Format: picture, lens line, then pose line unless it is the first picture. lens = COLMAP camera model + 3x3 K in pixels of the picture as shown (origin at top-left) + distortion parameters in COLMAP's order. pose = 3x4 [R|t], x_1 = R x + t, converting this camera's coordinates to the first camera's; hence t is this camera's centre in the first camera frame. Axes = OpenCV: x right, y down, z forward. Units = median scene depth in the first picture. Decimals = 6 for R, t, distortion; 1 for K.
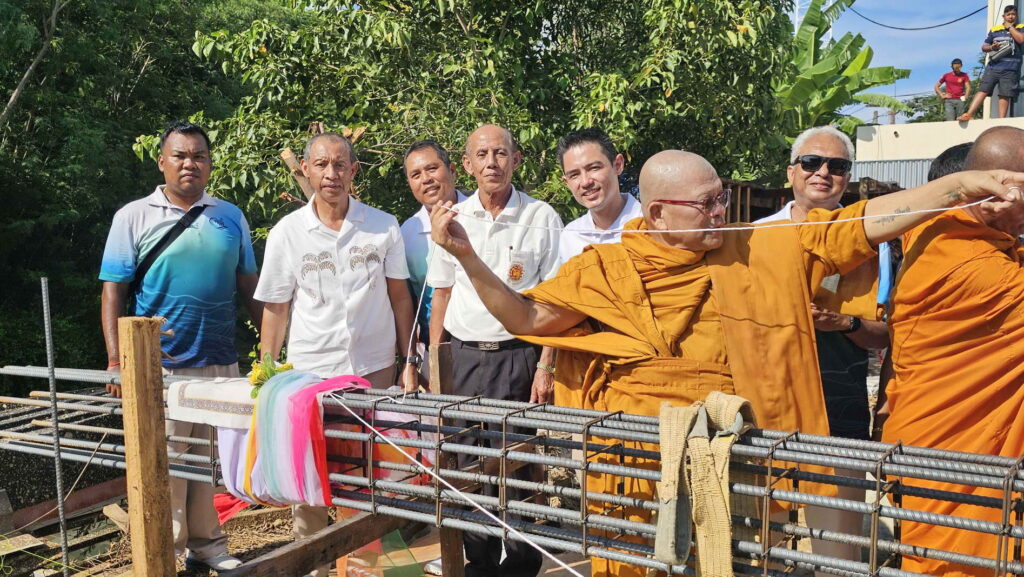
lens RADIAL K [[928.8, 0, 512.0], [0, 928.8, 288.5], [0, 0, 1]] dist [0.026241, -0.011390]
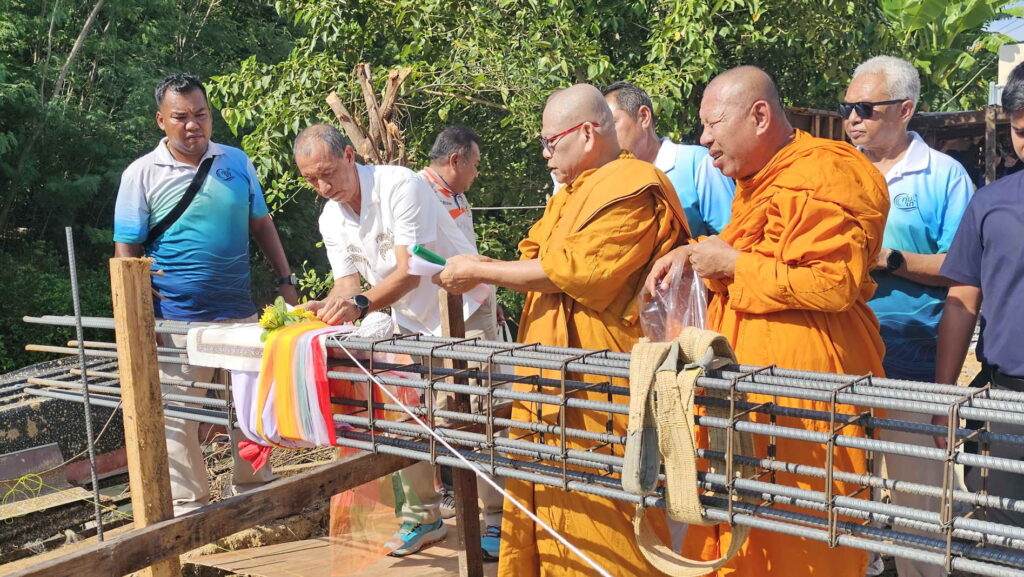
lens RADIAL K [[1034.1, 0, 505.2], [0, 1034.1, 285.5], [0, 0, 1]] dist [0.039082, -0.032640]
pose [[0.993815, -0.010475, -0.110557, 0.112623], [0.014988, 0.999085, 0.040066, 0.015282], [0.110036, -0.041475, 0.993062, -0.092785]]
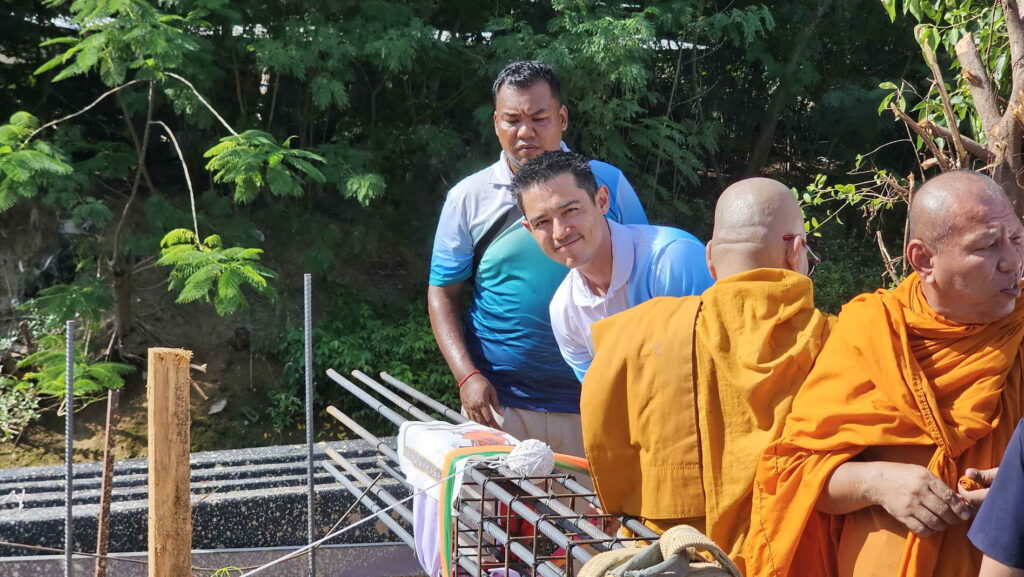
lens RADIAL K [[2137.7, 0, 512.0], [0, 2137.7, 288.5], [0, 0, 1]] dist [-0.369750, 4.873530]
pose [[0.738418, 0.092576, -0.667958, 0.987982], [-0.067158, 0.995703, 0.063758, -0.145381], [0.670991, -0.002221, 0.741463, -0.304790]]
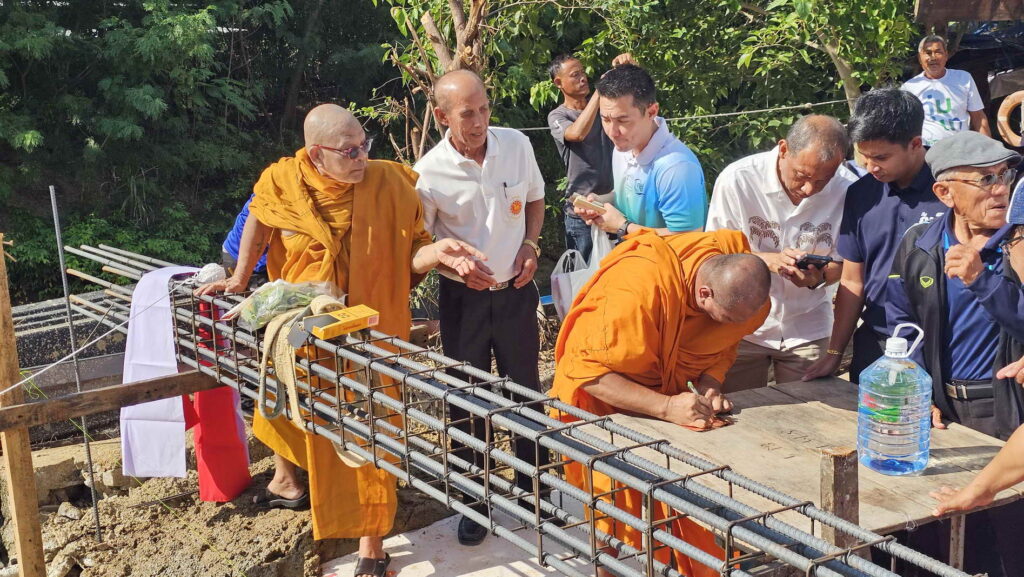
lens RADIAL K [[1374.3, 0, 517.4], [0, 1374.3, 289.4], [0, 0, 1]] dist [0.192307, -0.519263]
pose [[0.897738, 0.043941, -0.438332, 1.084715], [0.015501, 0.991246, 0.131116, -0.128668], [0.440256, -0.124502, 0.889198, -0.555297]]
